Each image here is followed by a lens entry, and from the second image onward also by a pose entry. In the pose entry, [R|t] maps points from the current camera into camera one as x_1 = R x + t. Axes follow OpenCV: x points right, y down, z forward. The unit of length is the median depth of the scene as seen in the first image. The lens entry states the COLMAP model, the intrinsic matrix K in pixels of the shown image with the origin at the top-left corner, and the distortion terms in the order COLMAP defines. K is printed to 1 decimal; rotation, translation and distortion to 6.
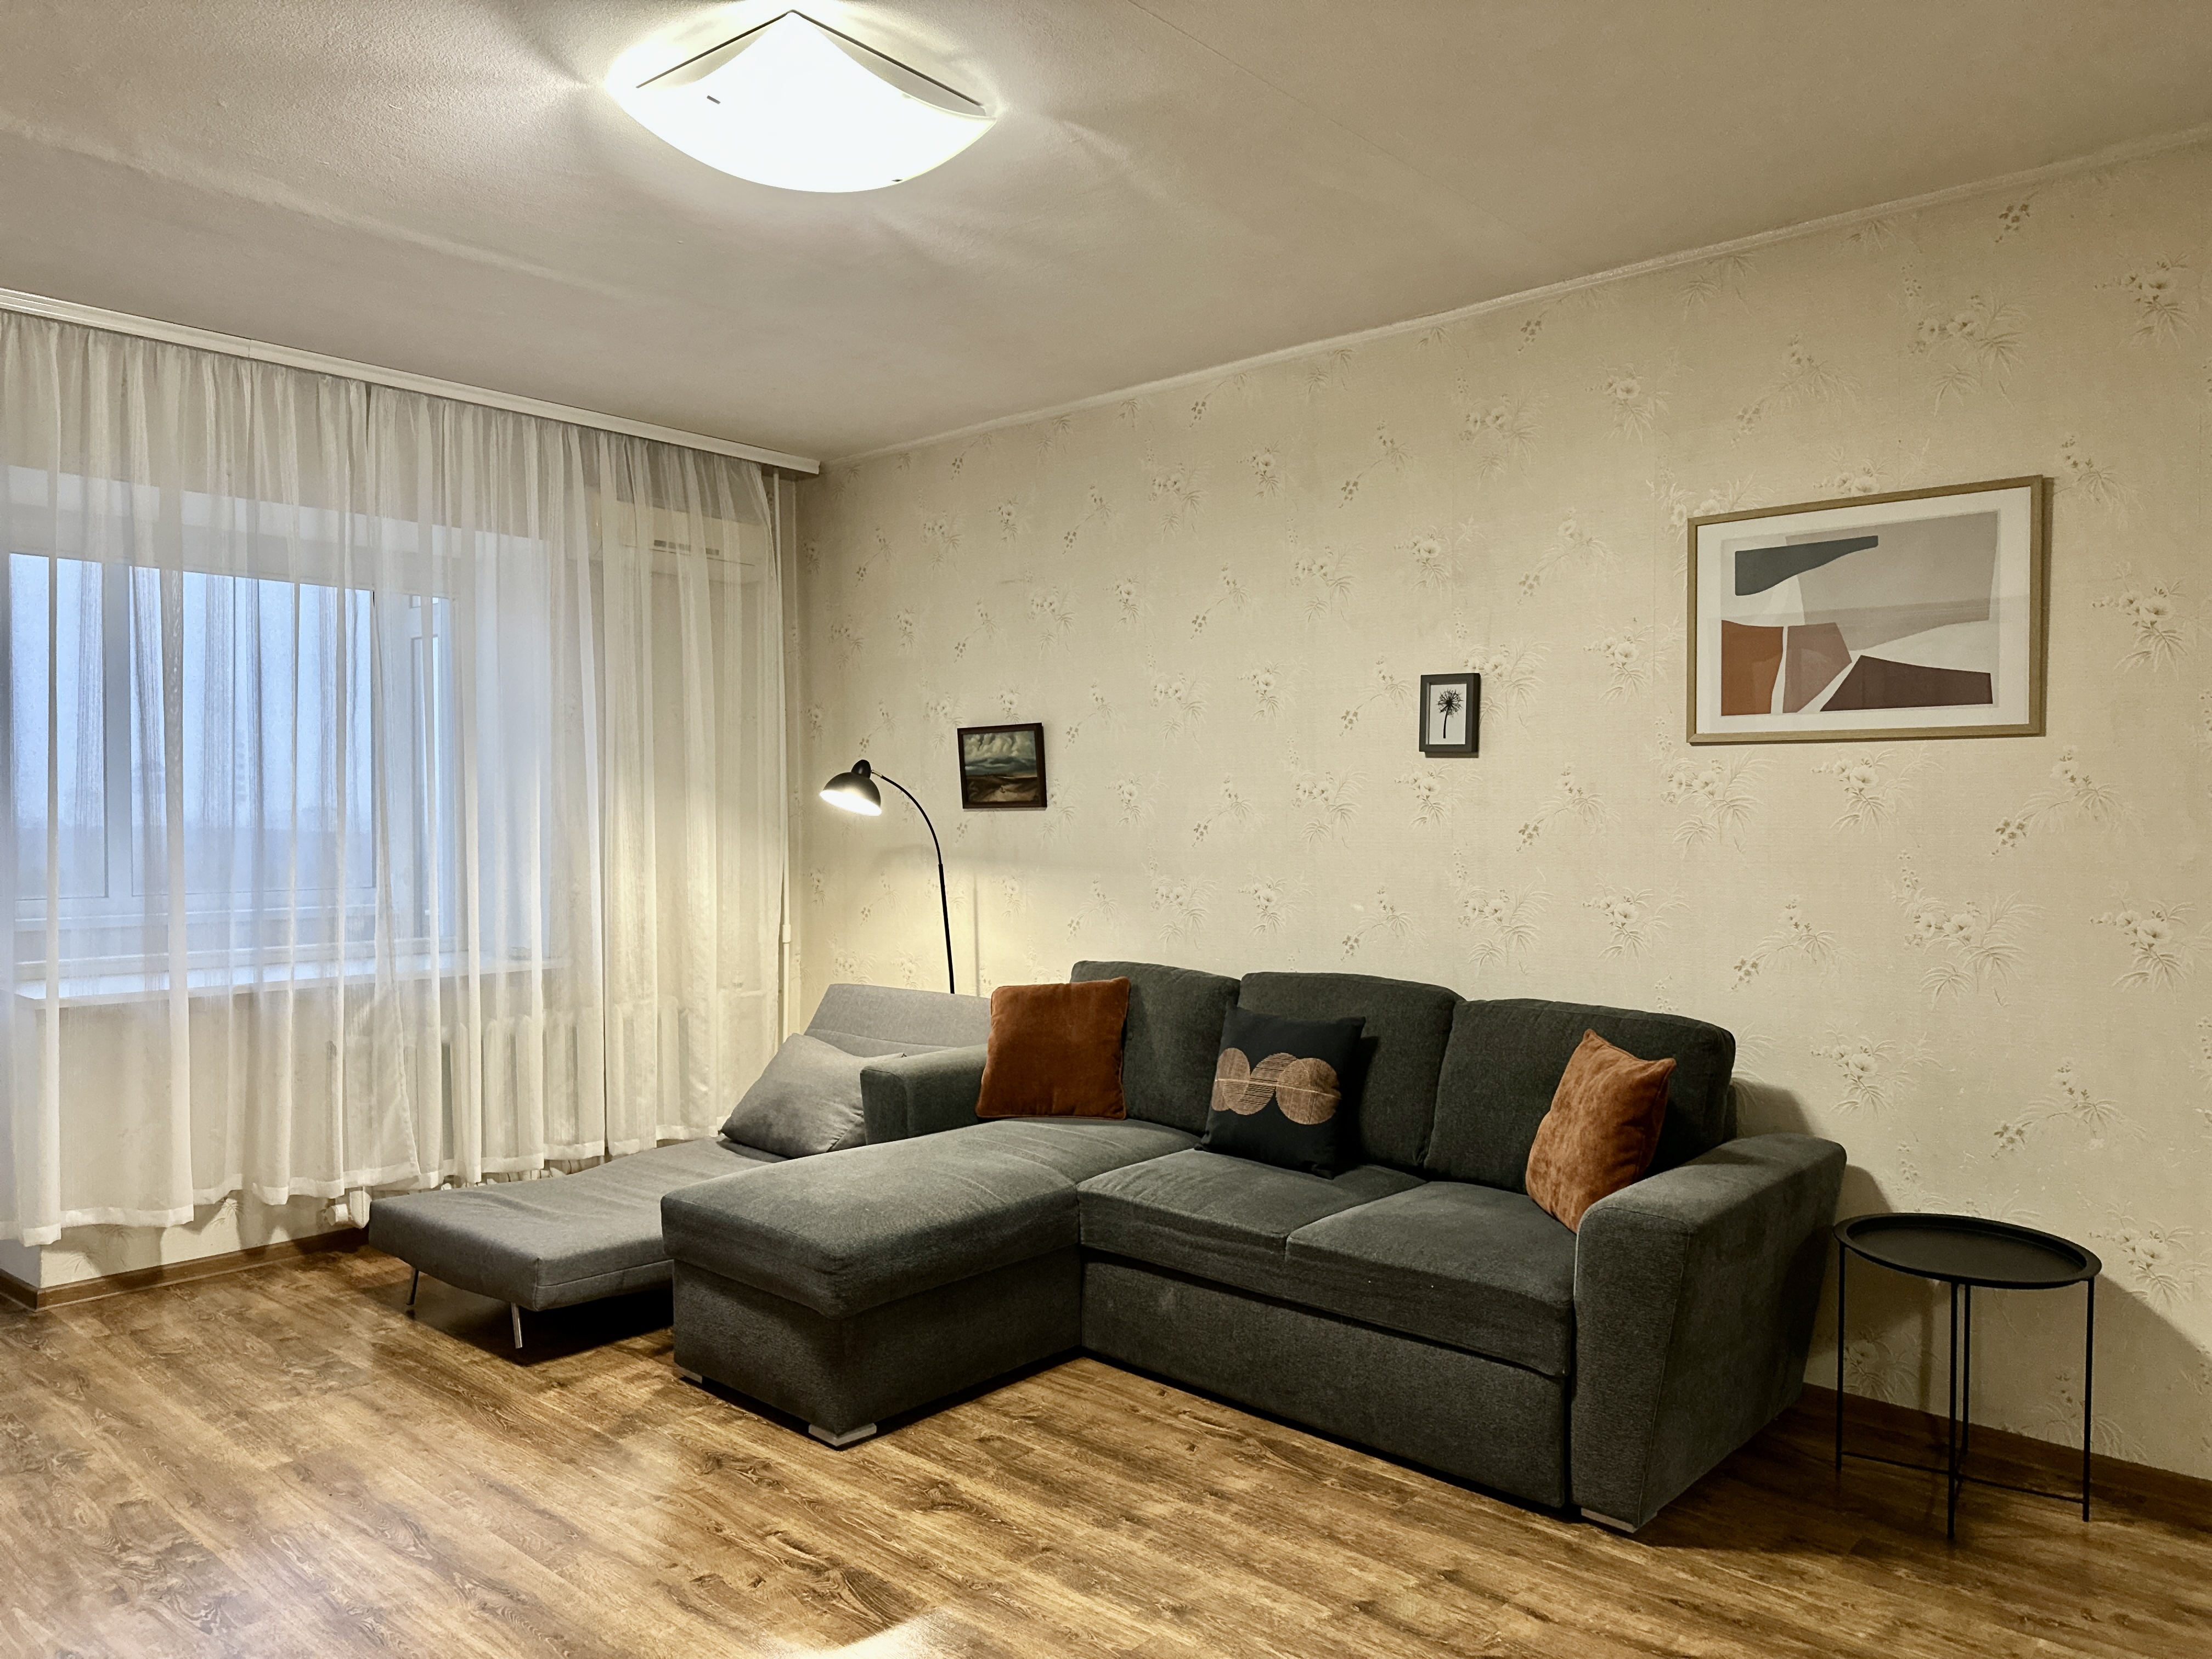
lens RADIAL K [[1553.7, 0, 1106.0], [0, 1553.7, 829.5], [0, 0, 1]] dist [0.009735, -0.001862]
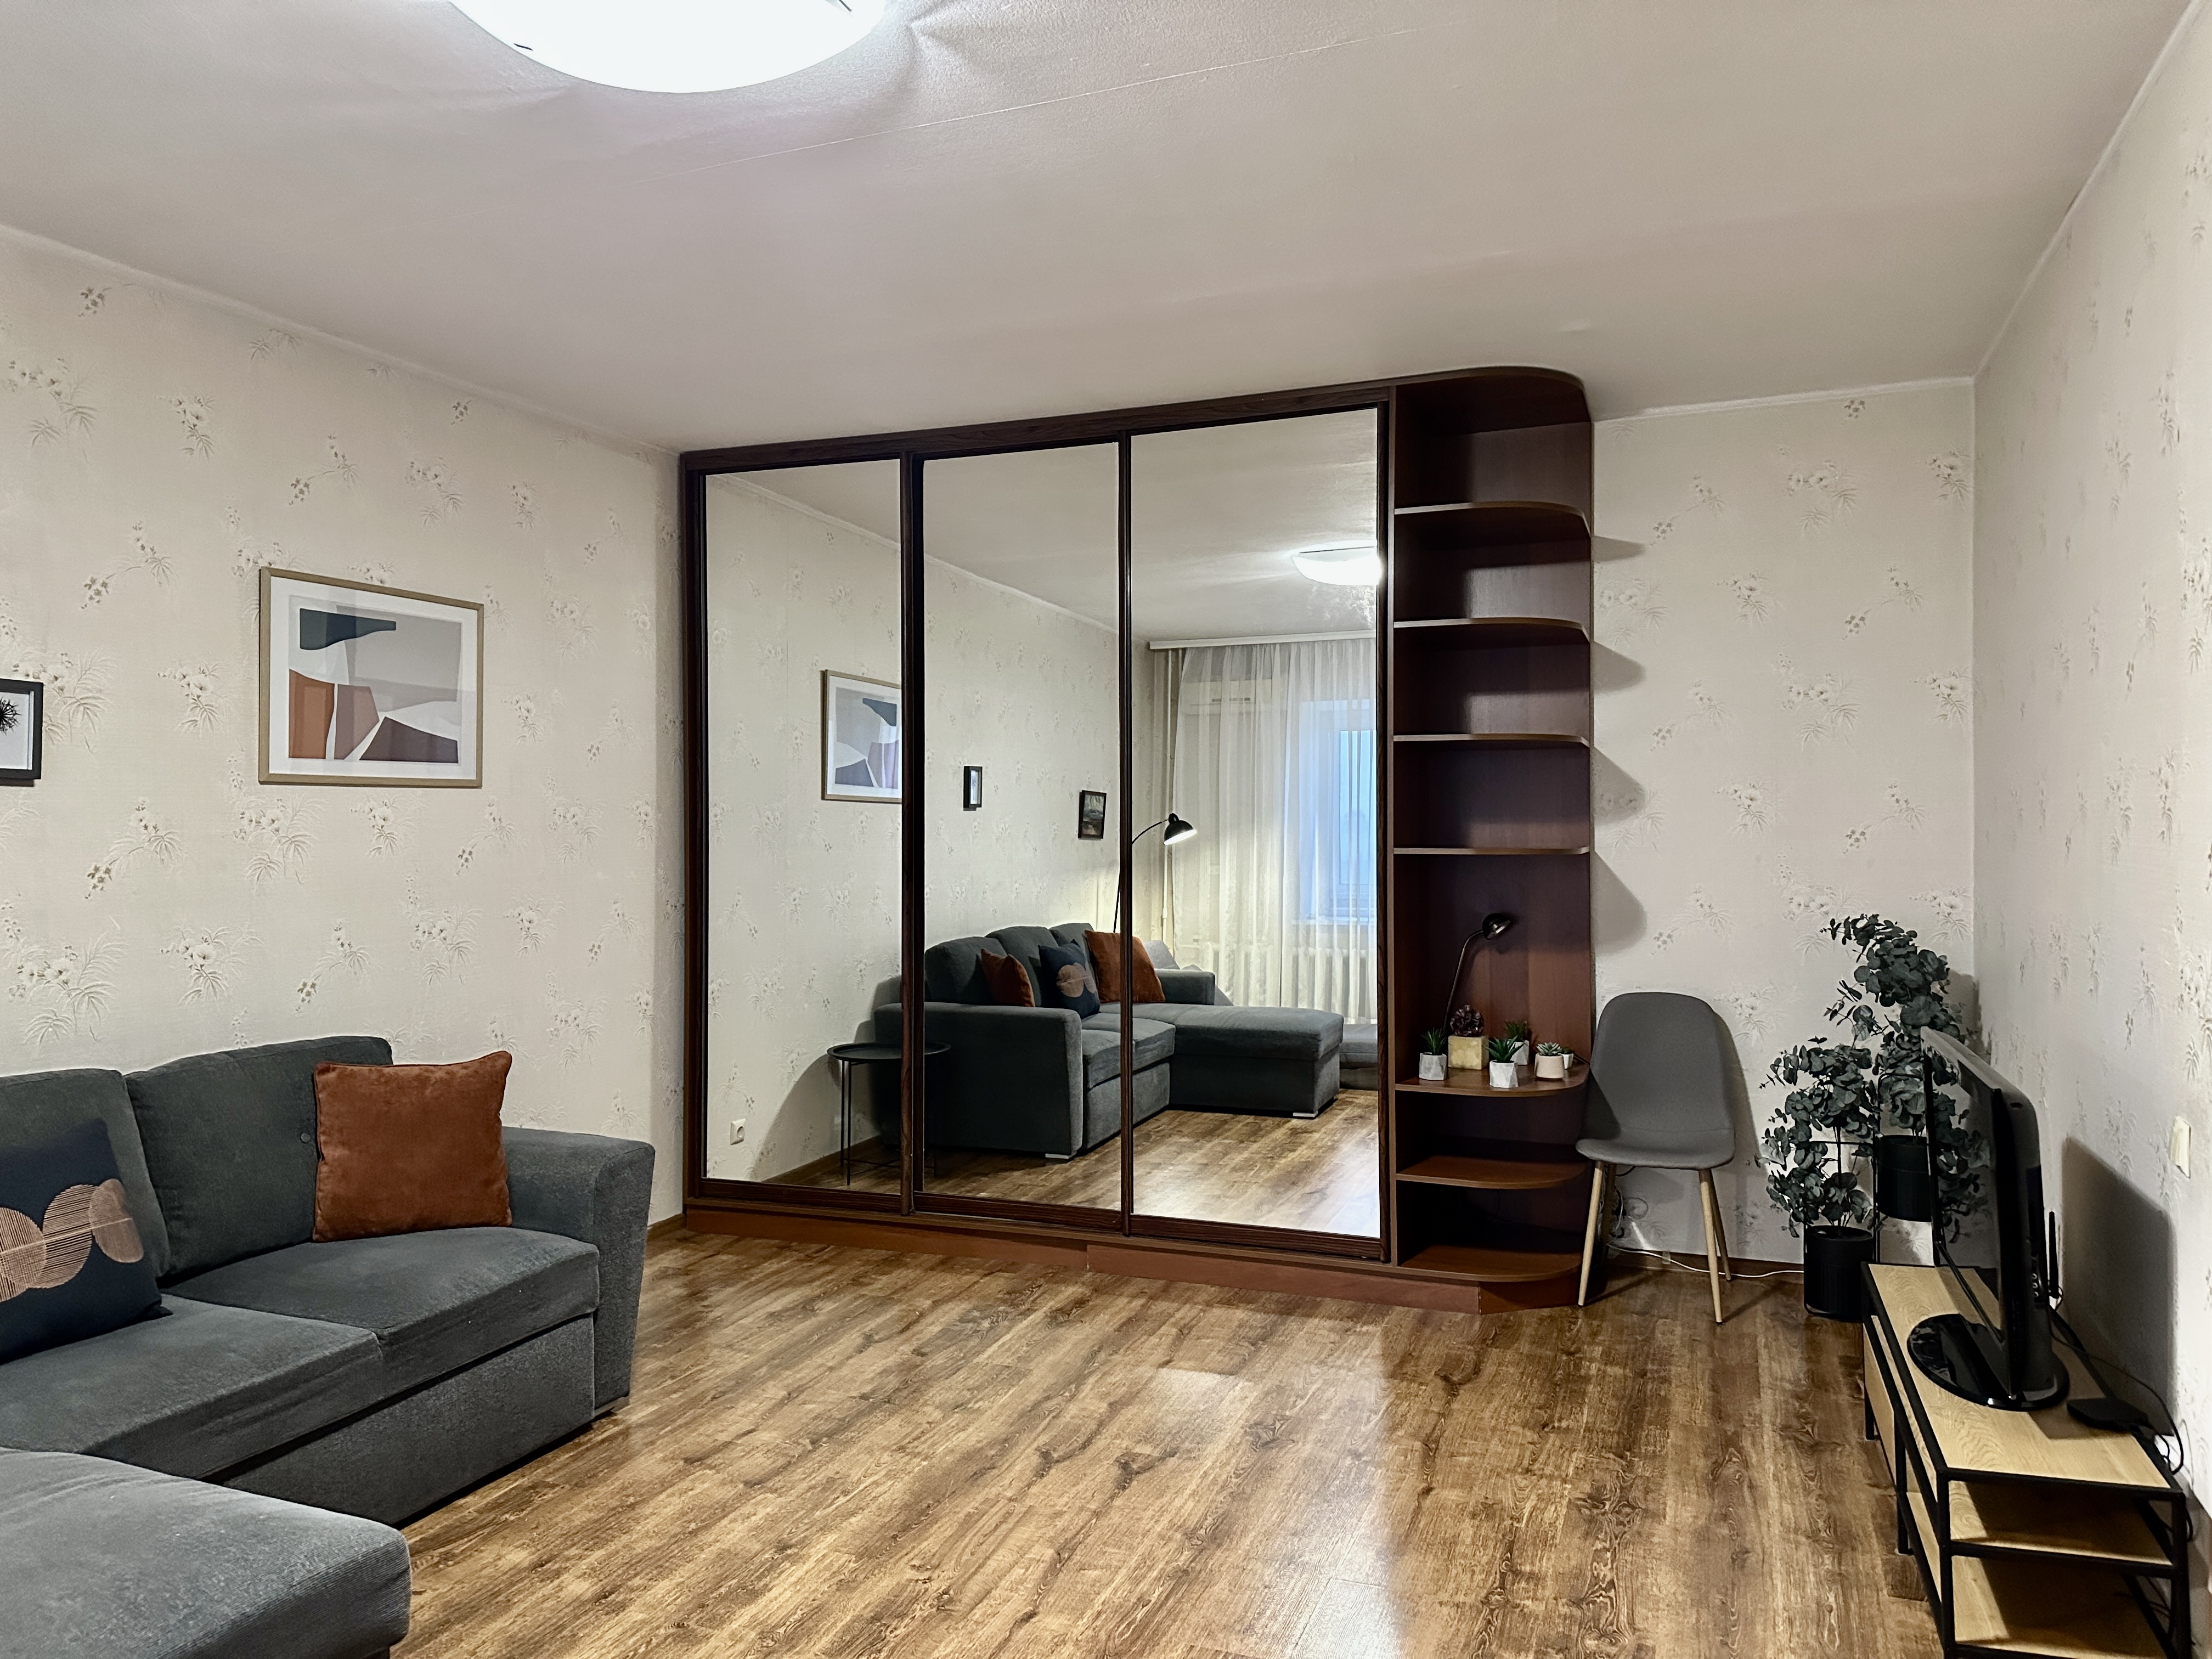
lens RADIAL K [[1553.7, 0, 1106.0], [0, 1553.7, 829.5], [0, 0, 1]] dist [0.009735, -0.001862]
pose [[-0.351578, -0.004830, 0.936146, -0.929820], [0.017260, 0.999783, 0.011641, -0.030707], [-0.935999, 0.020251, -0.351419, 0.981721]]
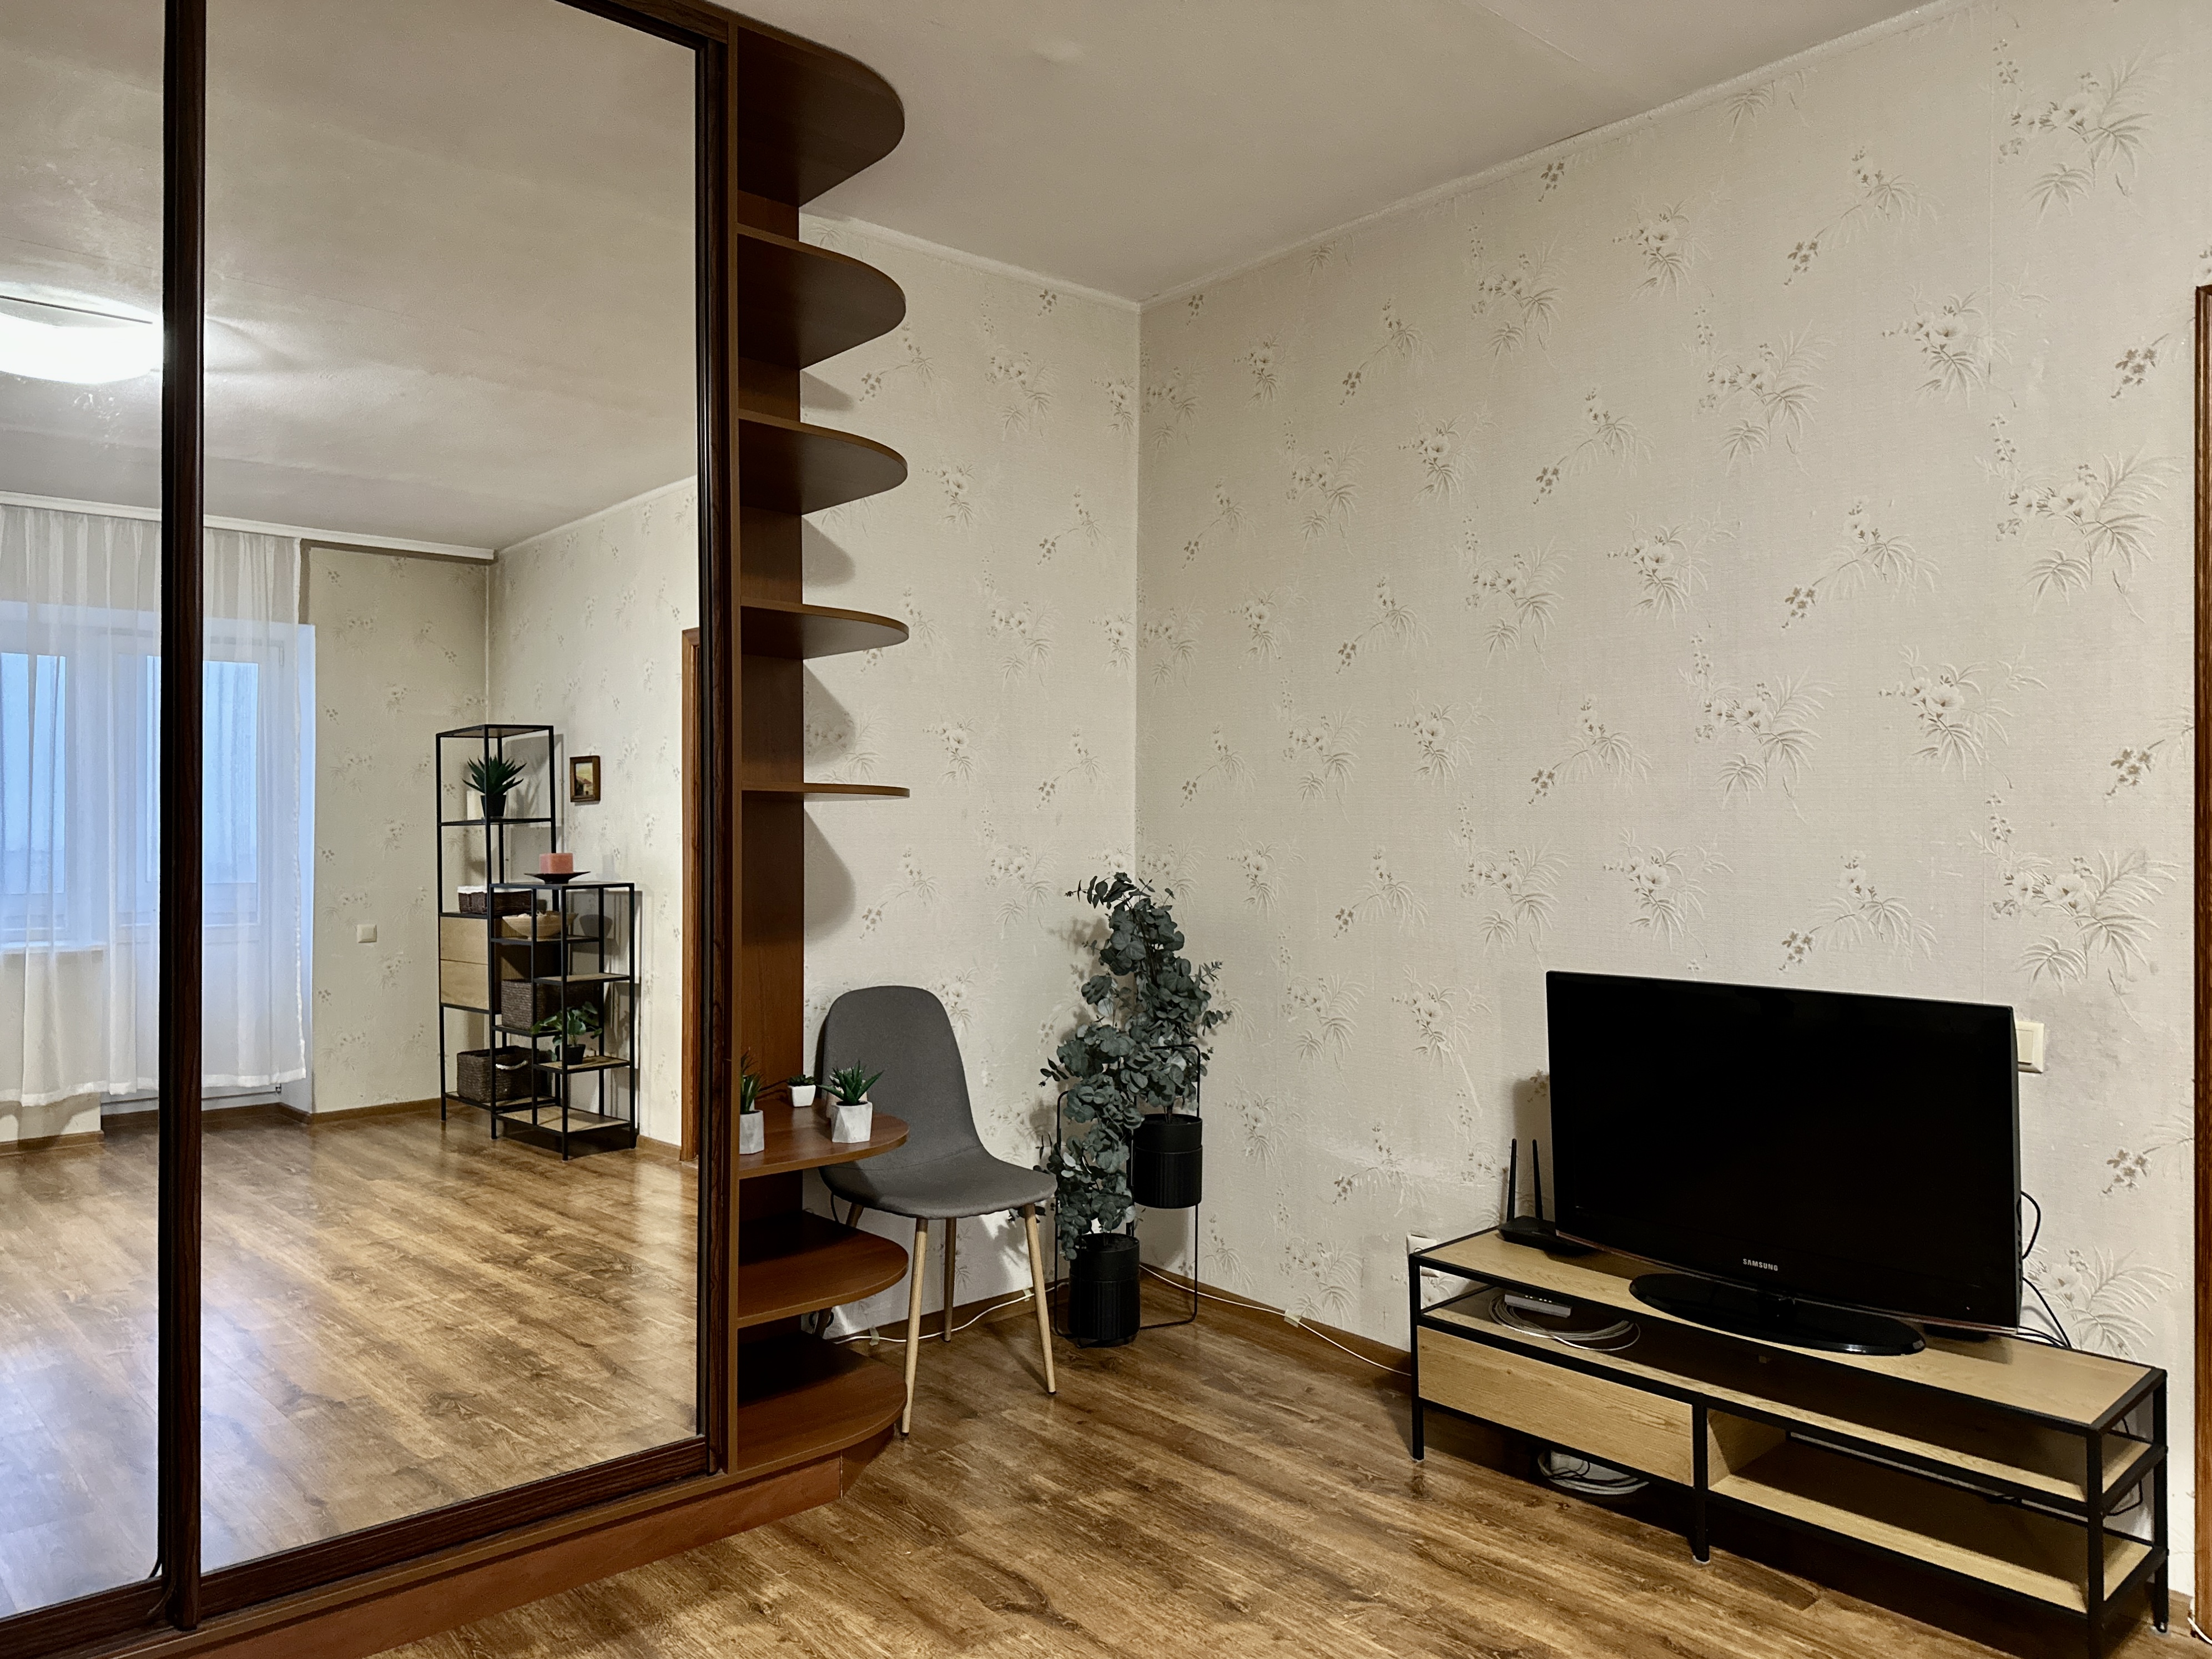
lens RADIAL K [[1562.5, 0, 1106.0], [0, 1562.5, 829.5], [0, 0, 1]] dist [0.110552, -0.146391]
pose [[-0.994668, -0.005862, 0.102961, 0.003818], [-0.004540, 0.999904, 0.013067, 0.020579], [-0.103027, 0.012530, -0.994600, 1.092040]]
